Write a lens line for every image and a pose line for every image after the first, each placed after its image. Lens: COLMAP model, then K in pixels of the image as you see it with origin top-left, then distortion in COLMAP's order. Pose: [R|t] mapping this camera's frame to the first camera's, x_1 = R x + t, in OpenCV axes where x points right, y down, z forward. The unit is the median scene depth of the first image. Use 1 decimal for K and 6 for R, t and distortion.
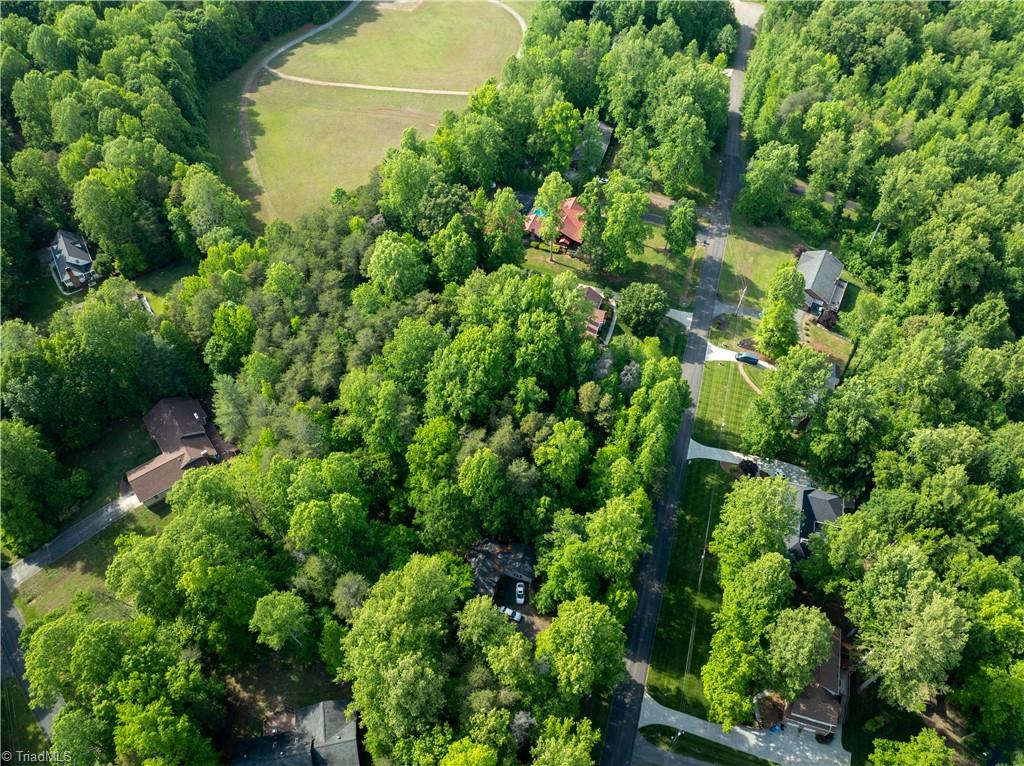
lens RADIAL K [[709.6, 0, 513.7], [0, 709.6, 383.0], [0, 0, 1]] dist [-0.042871, 0.004808]
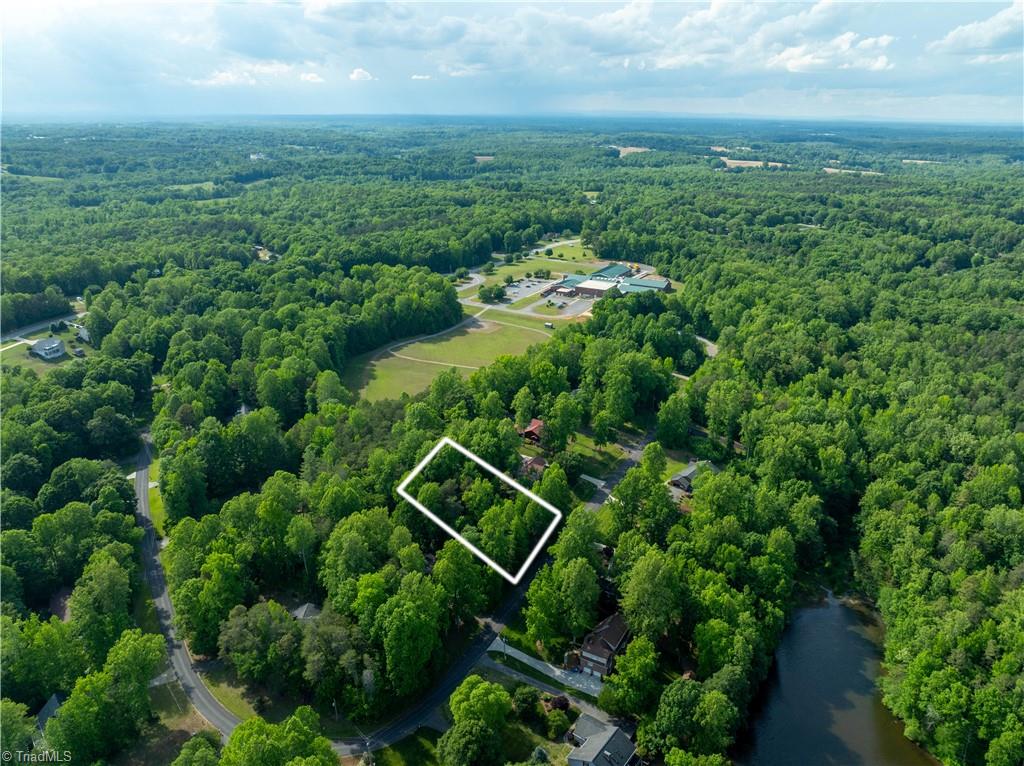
lens RADIAL K [[709.6, 0, 511.0], [0, 709.6, 382.1], [0, 0, 1]] dist [-0.042871, 0.004808]
pose [[0.979157, 0.080936, -0.186281, 0.309389], [-0.162435, 0.862652, -0.479006, 0.465575], [0.121927, 0.499281, 0.857819, -0.430344]]
